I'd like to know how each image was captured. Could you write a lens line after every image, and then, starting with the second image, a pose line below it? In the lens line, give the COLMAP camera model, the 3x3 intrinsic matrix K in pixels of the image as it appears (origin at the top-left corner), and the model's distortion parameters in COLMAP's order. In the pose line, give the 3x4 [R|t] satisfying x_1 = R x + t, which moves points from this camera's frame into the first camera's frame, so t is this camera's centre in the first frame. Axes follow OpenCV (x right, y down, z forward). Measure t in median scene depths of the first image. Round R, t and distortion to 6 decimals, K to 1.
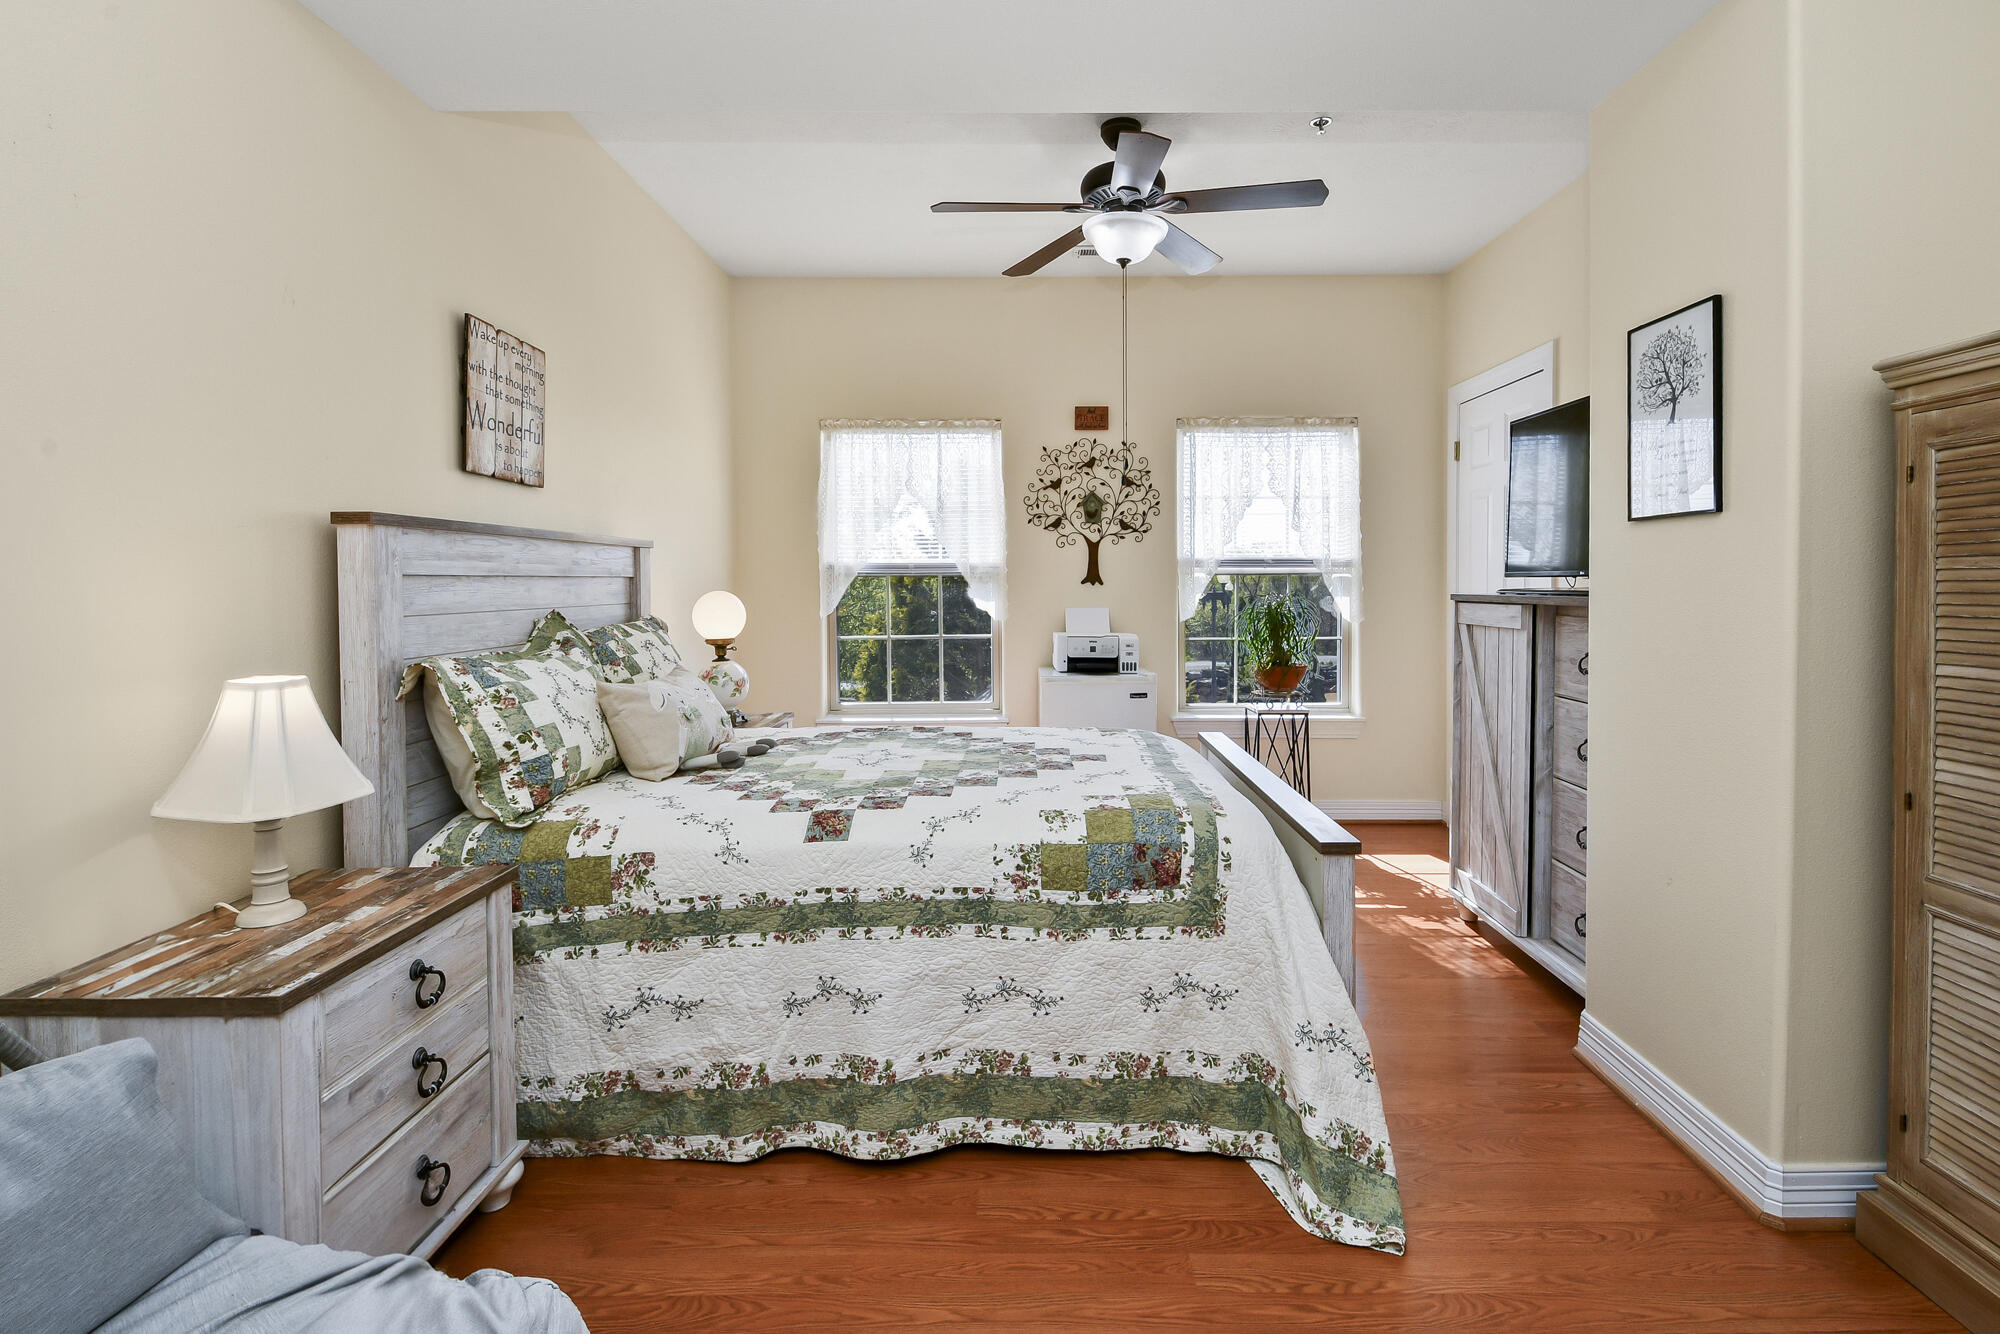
lens RADIAL K [[971.8, 0, 1035.4], [0, 971.8, 601.4], [0, 0, 1]] dist [0.028244, -0.015890]
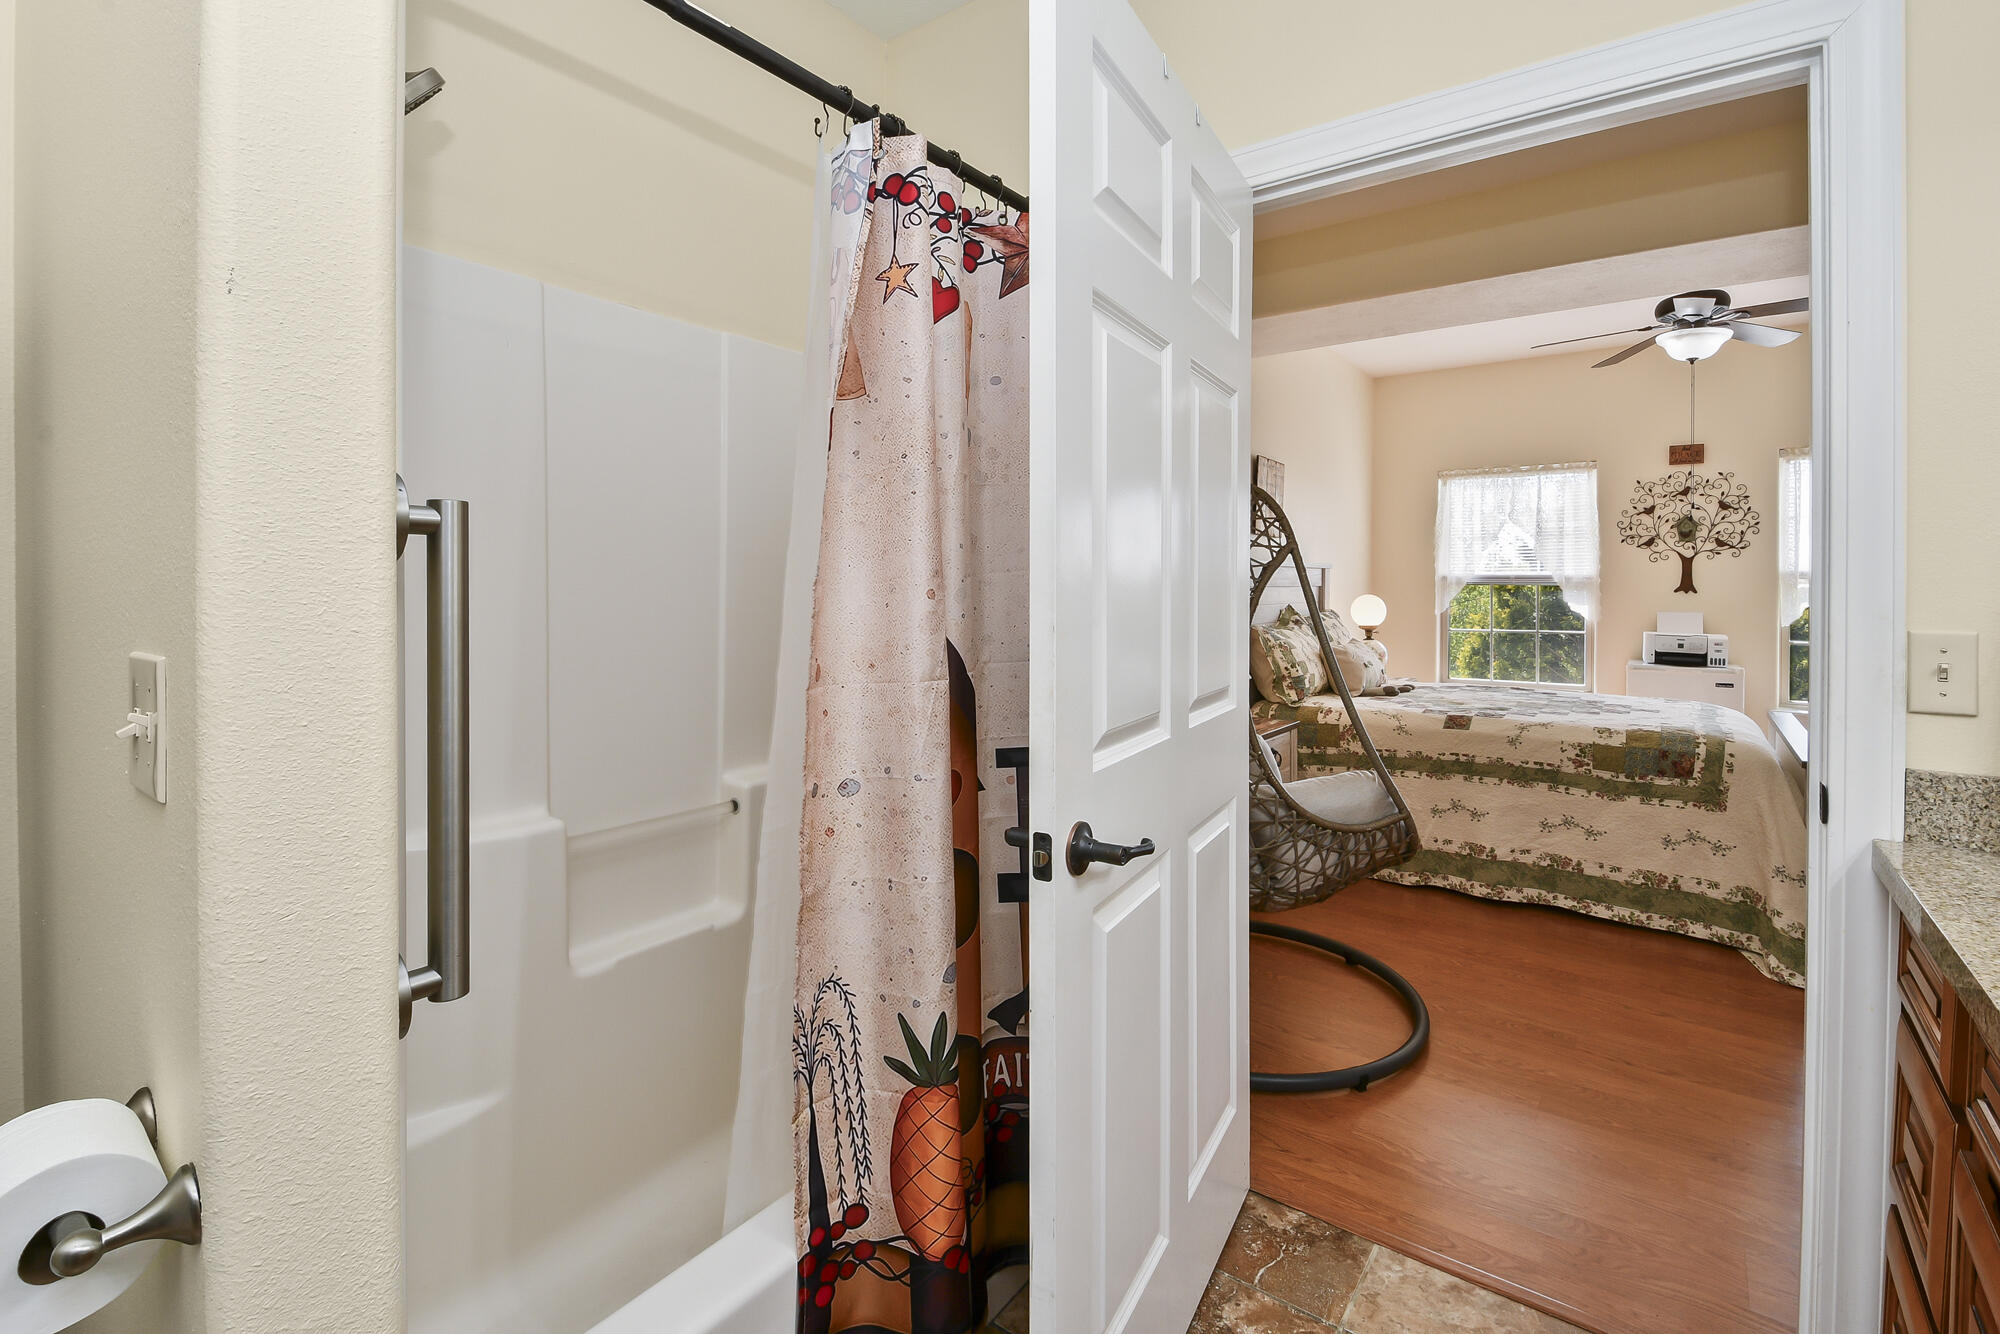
lens RADIAL K [[902.0, 0, 987.4], [0, 902.0, 591.1], [0, 0, 1]] dist [0.021099, -0.021304]
pose [[0.793365, 0.012360, -0.608621, 0.130296], [-0.018788, 0.999815, -0.004187, 0.002962], [0.608456, 0.014756, 0.793450, -0.953940]]
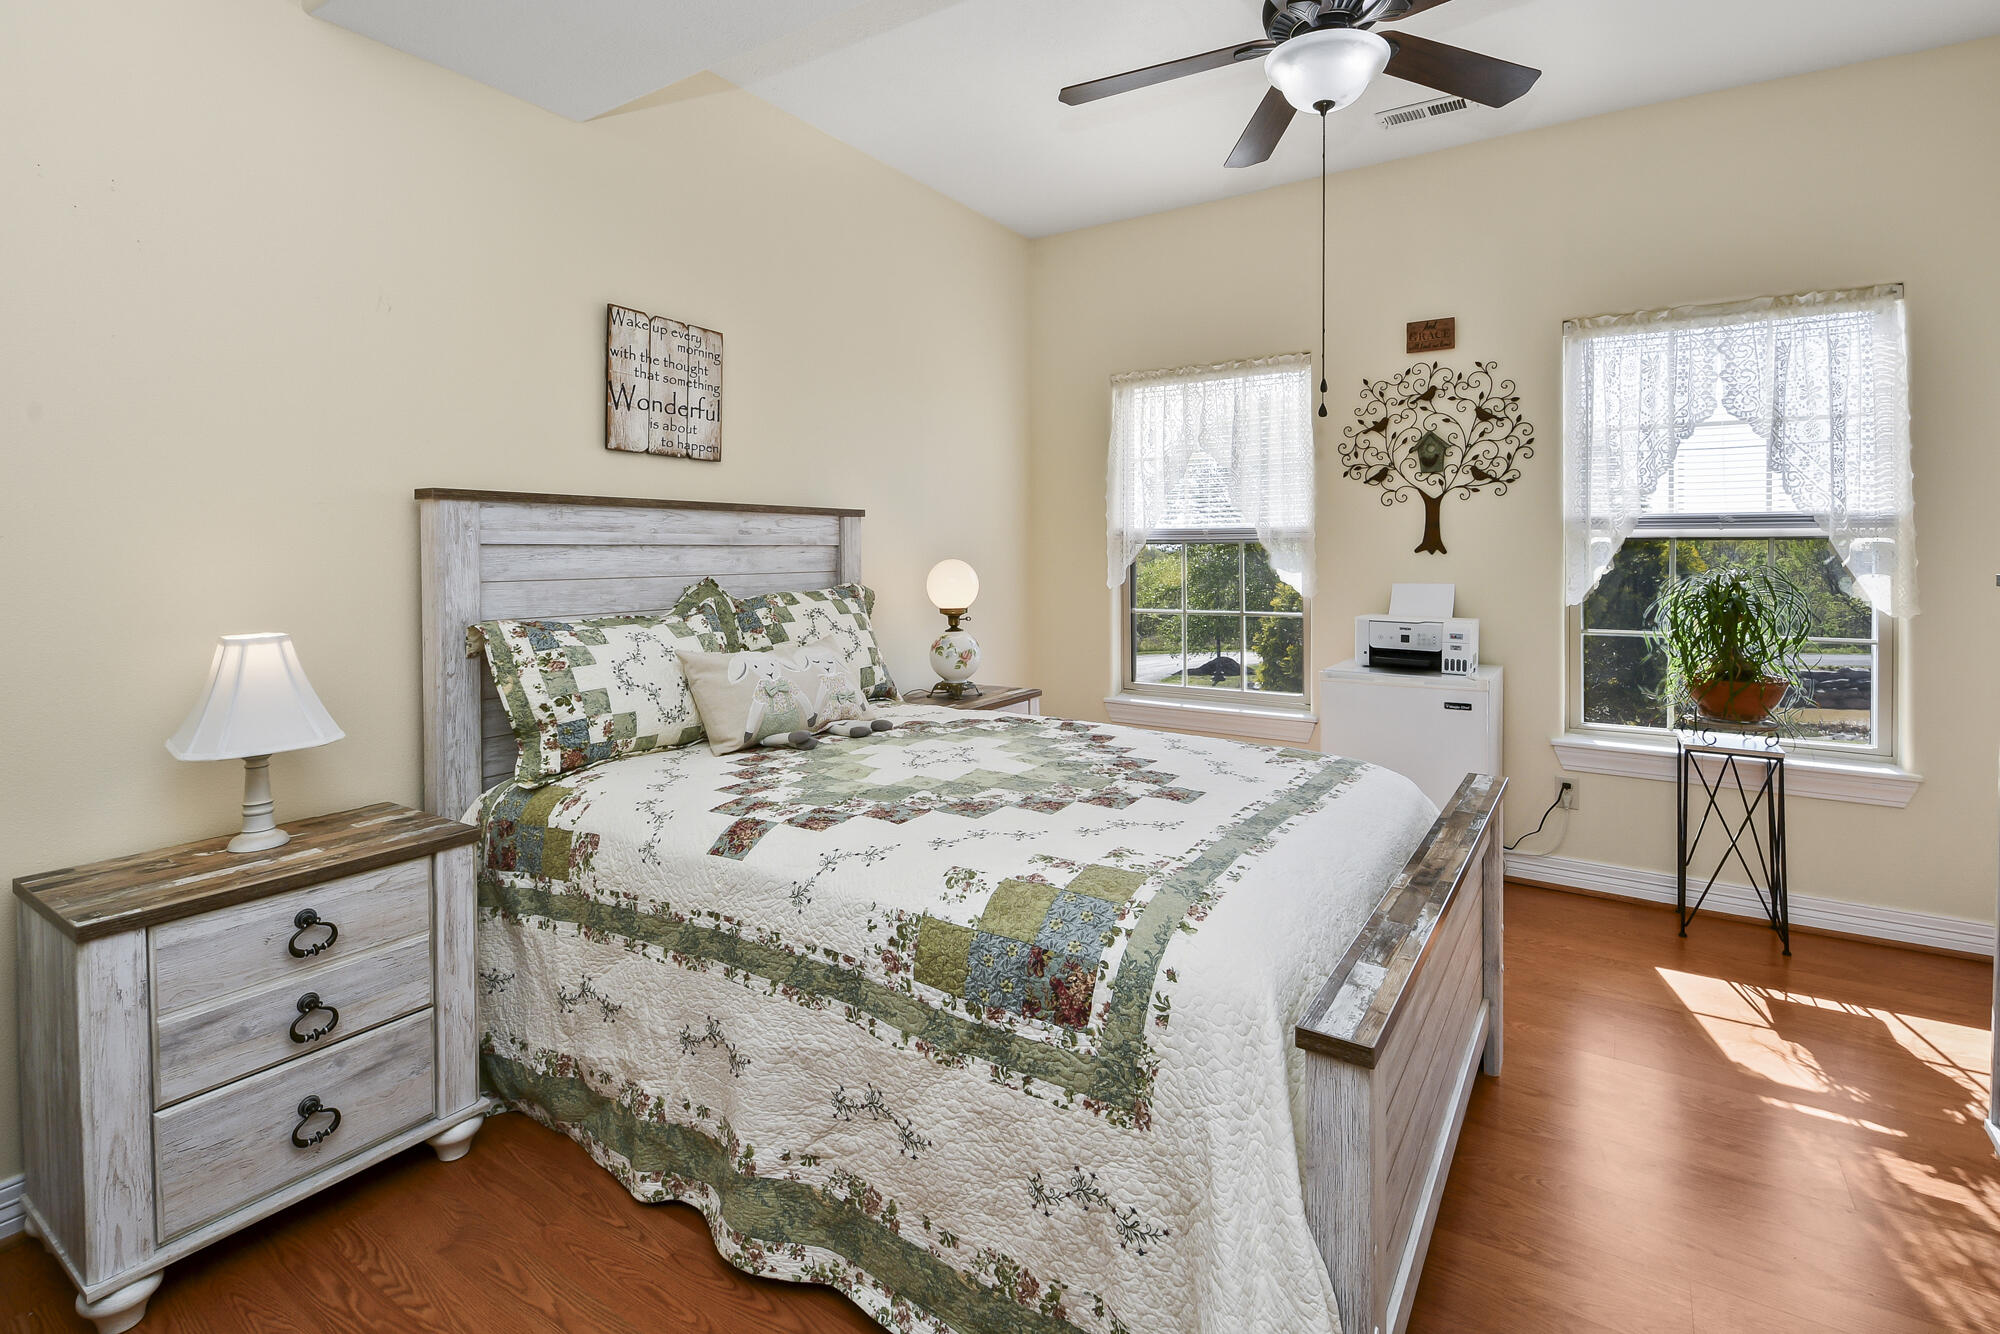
lens RADIAL K [[939.0, 0, 991.6], [0, 939.0, 560.2], [0, 0, 1]] dist [0.032684, -0.024605]
pose [[0.829155, 0.006832, -0.558977, 0.437723], [-0.011212, 0.999927, -0.004409, -0.011088], [0.558907, 0.009923, 0.829171, 0.448678]]
